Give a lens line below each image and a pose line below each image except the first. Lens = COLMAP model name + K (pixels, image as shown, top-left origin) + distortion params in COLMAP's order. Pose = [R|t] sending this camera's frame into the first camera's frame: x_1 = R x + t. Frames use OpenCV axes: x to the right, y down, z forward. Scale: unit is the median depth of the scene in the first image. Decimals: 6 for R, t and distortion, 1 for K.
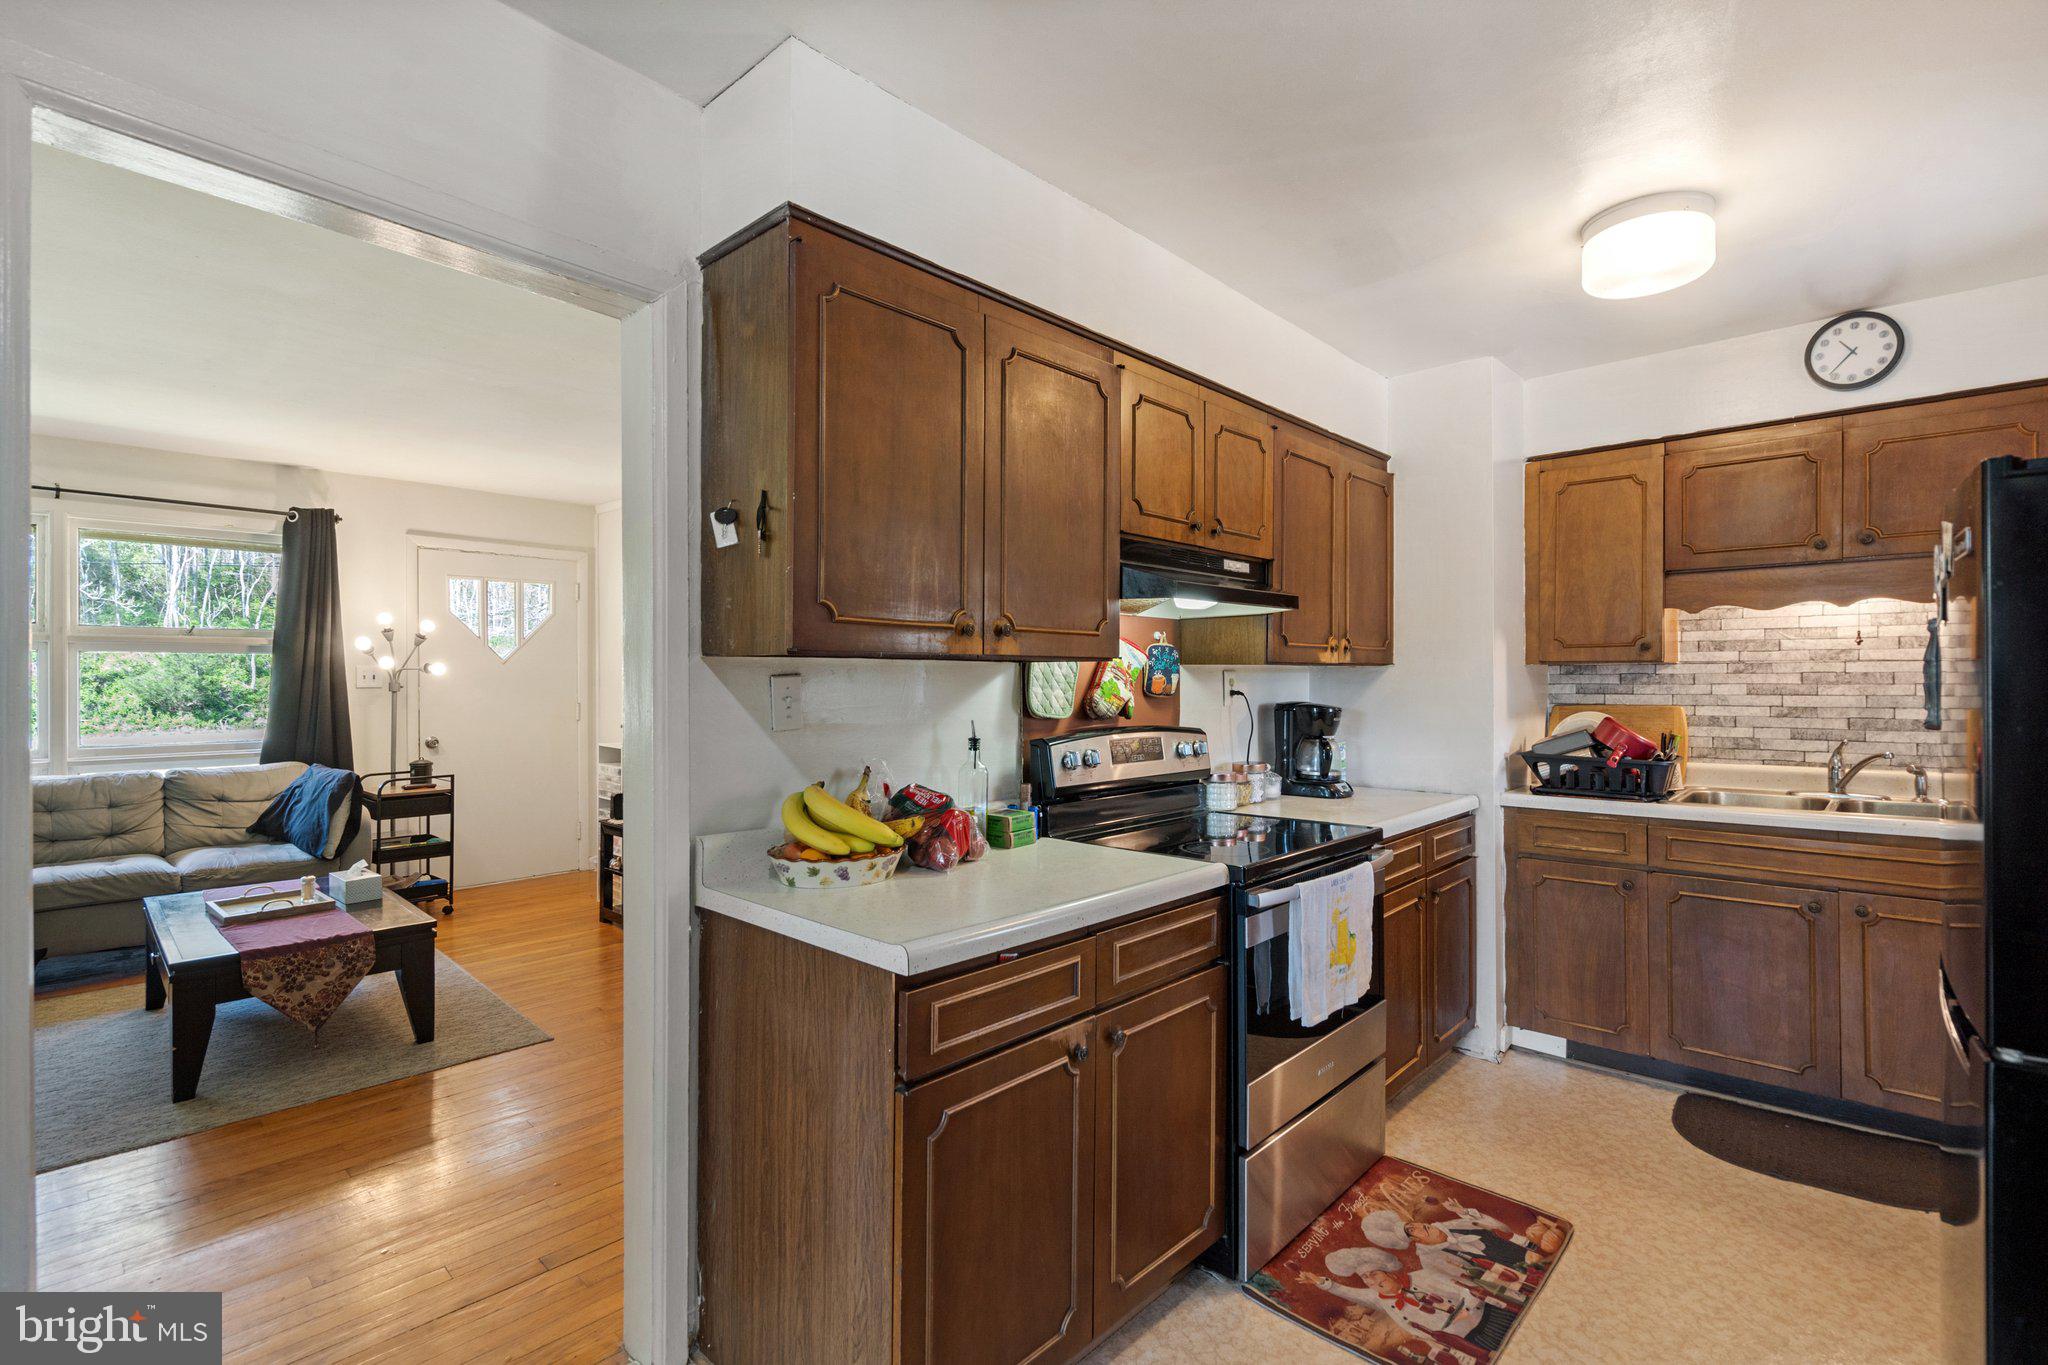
lens RADIAL K [[938.9, 0, 1016.9], [0, 938.9, 676.3], [0, 0, 1]] dist [-0.002025, 0.002038]
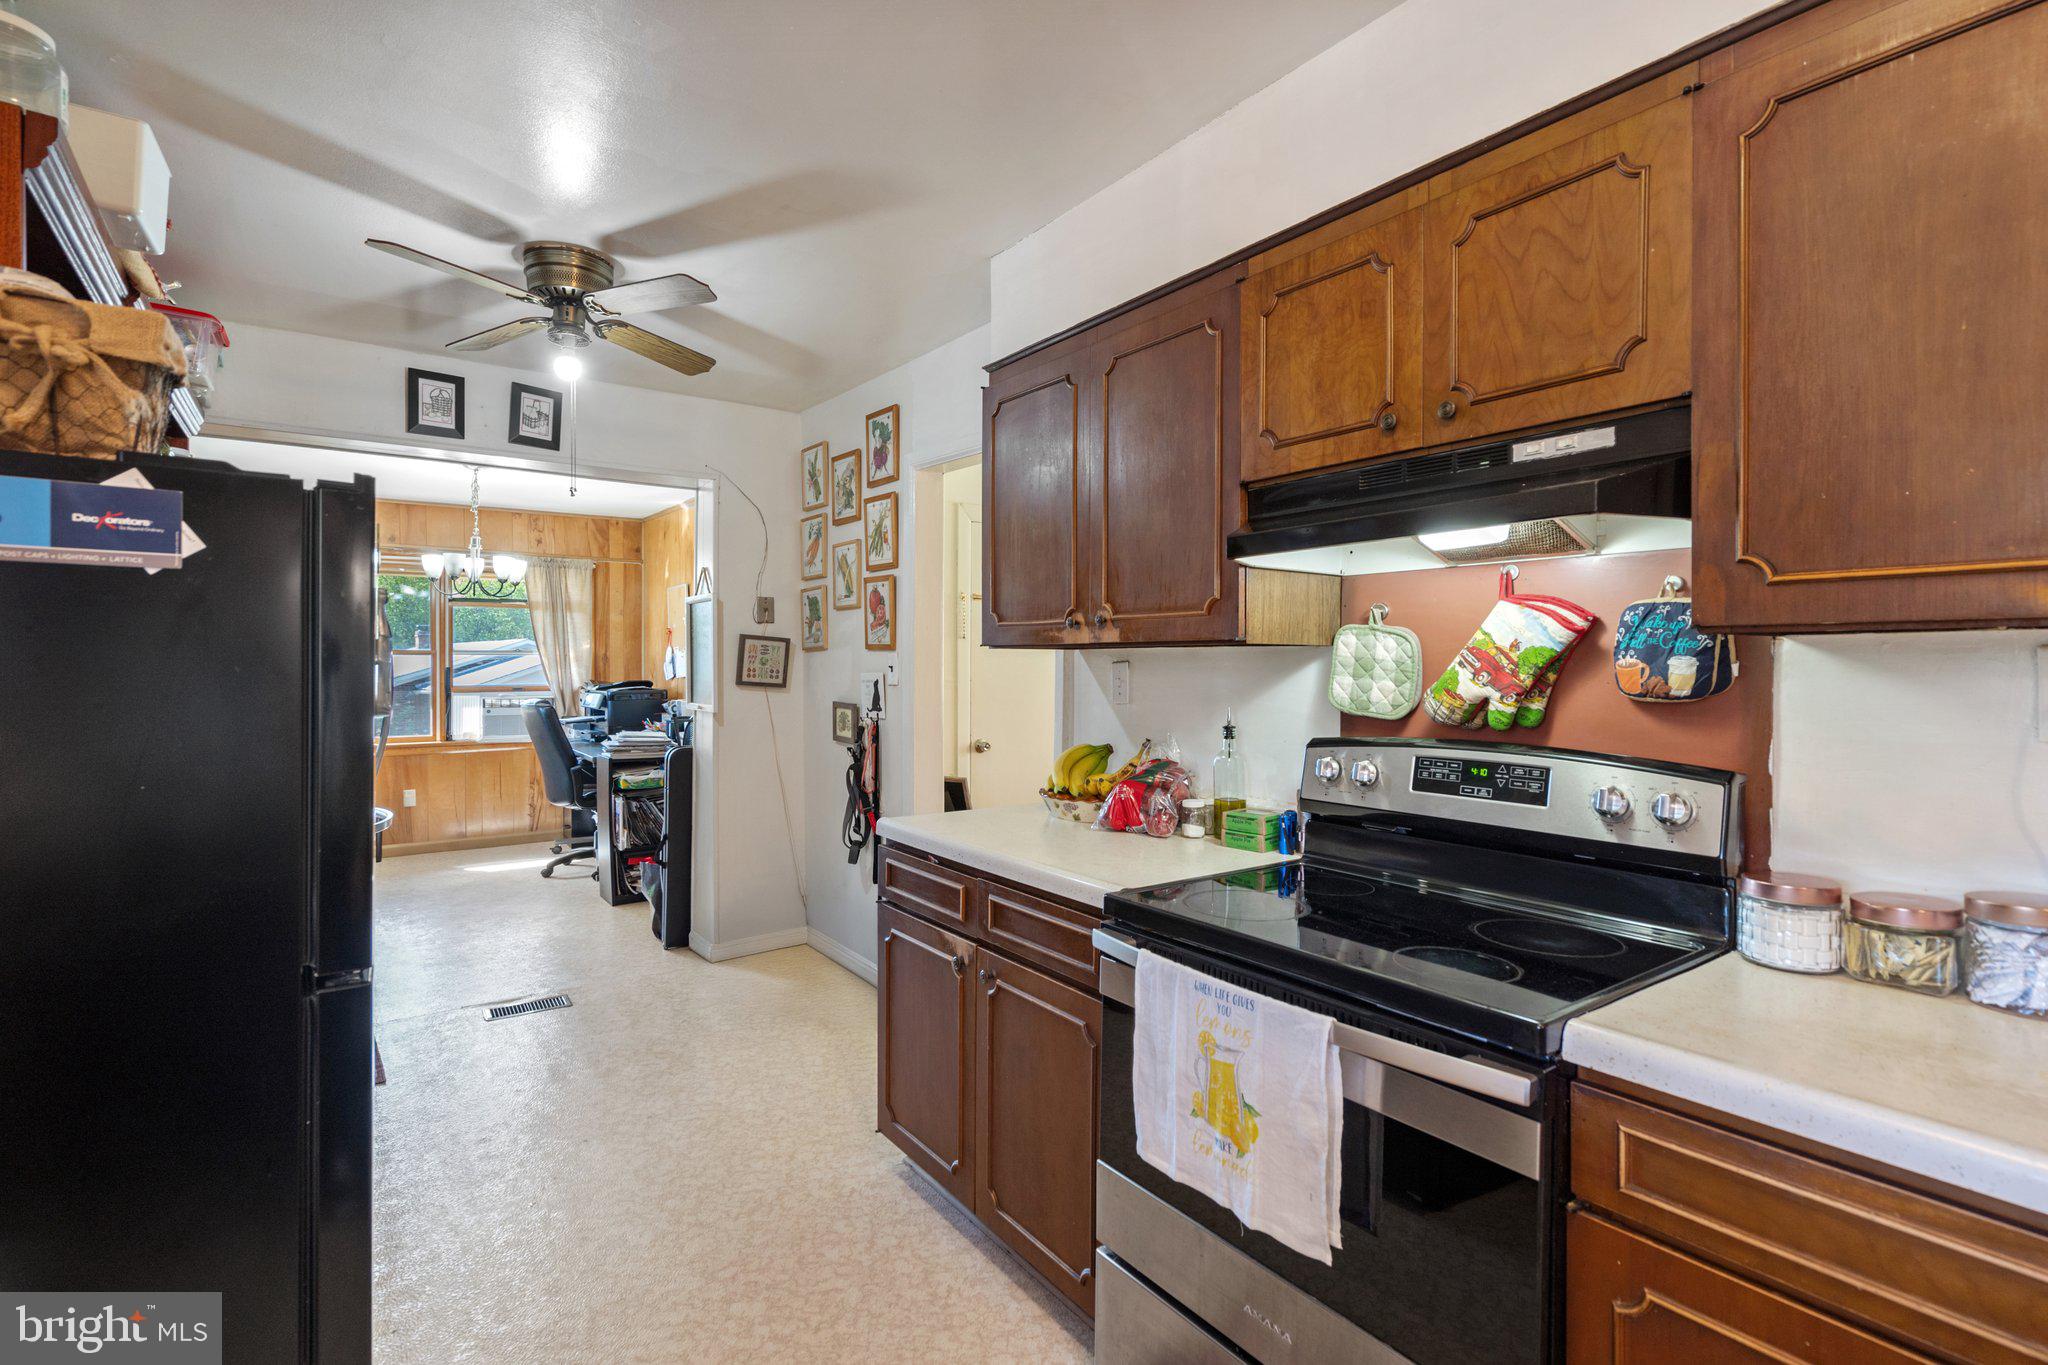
lens RADIAL K [[938.9, 0, 1026.2], [0, 938.9, 669.3], [0, 0, 1]] dist [-0.002025, 0.002038]
pose [[-0.174479, -0.002726, -0.984657, 0.760234], [-0.004685, 0.999987, -0.001939, 0.007658], [0.984650, 0.004275, -0.174490, 0.772943]]
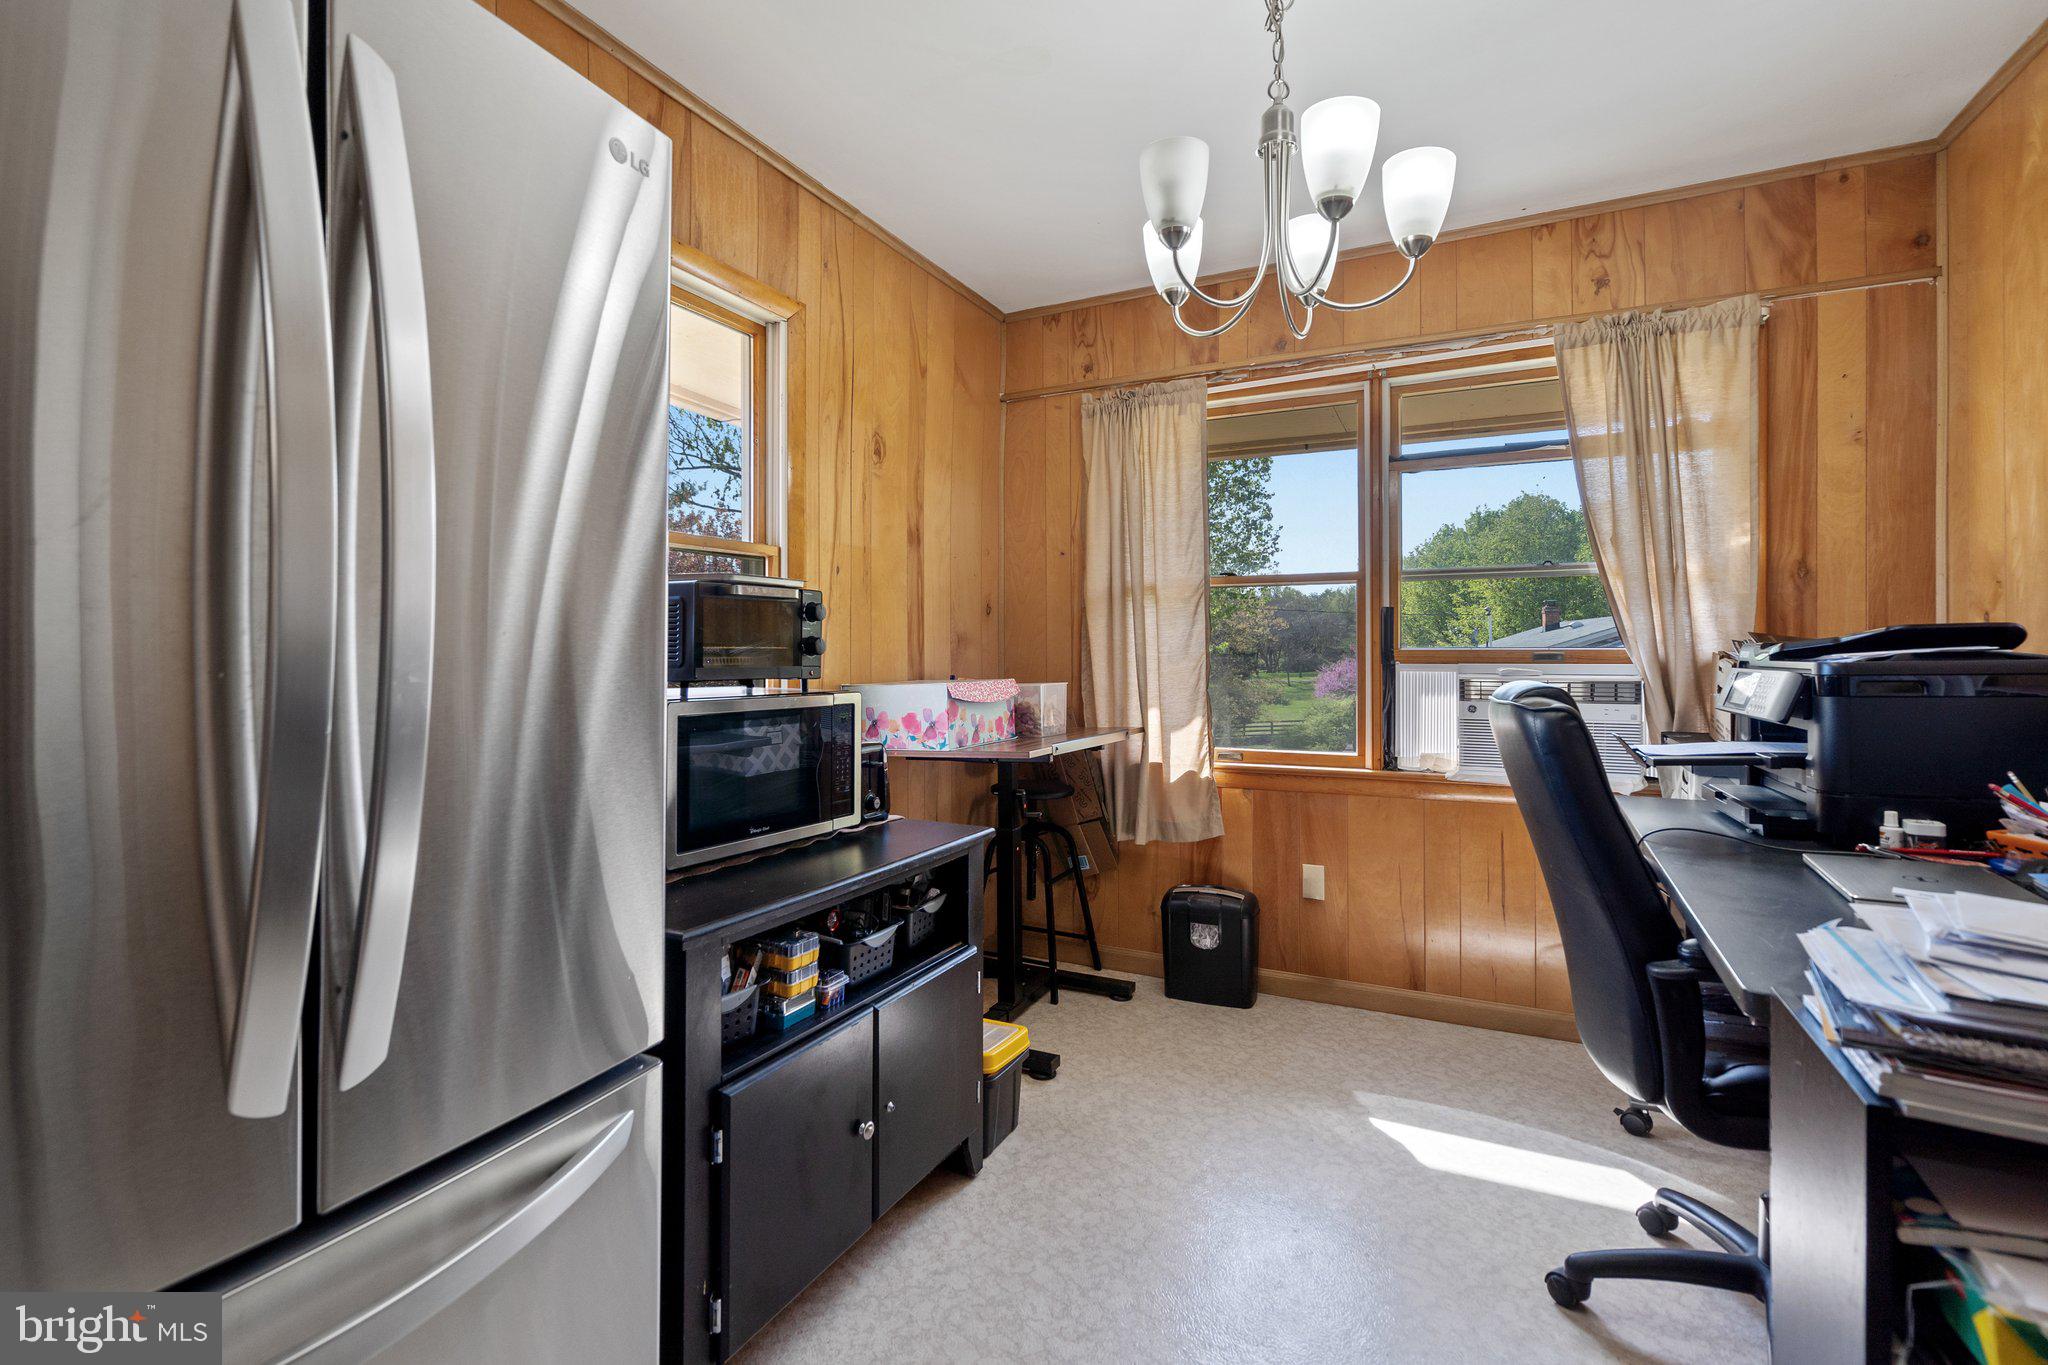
lens RADIAL K [[938.9, 0, 1005.4], [0, 938.9, 651.2], [0, 0, 1]] dist [-0.002025, 0.002038]
pose [[-0.961048, -0.006147, -0.276314, 0.471336], [-0.006759, 0.999976, 0.001263, 0.018100], [0.276300, 0.003081, -0.961066, 0.573591]]
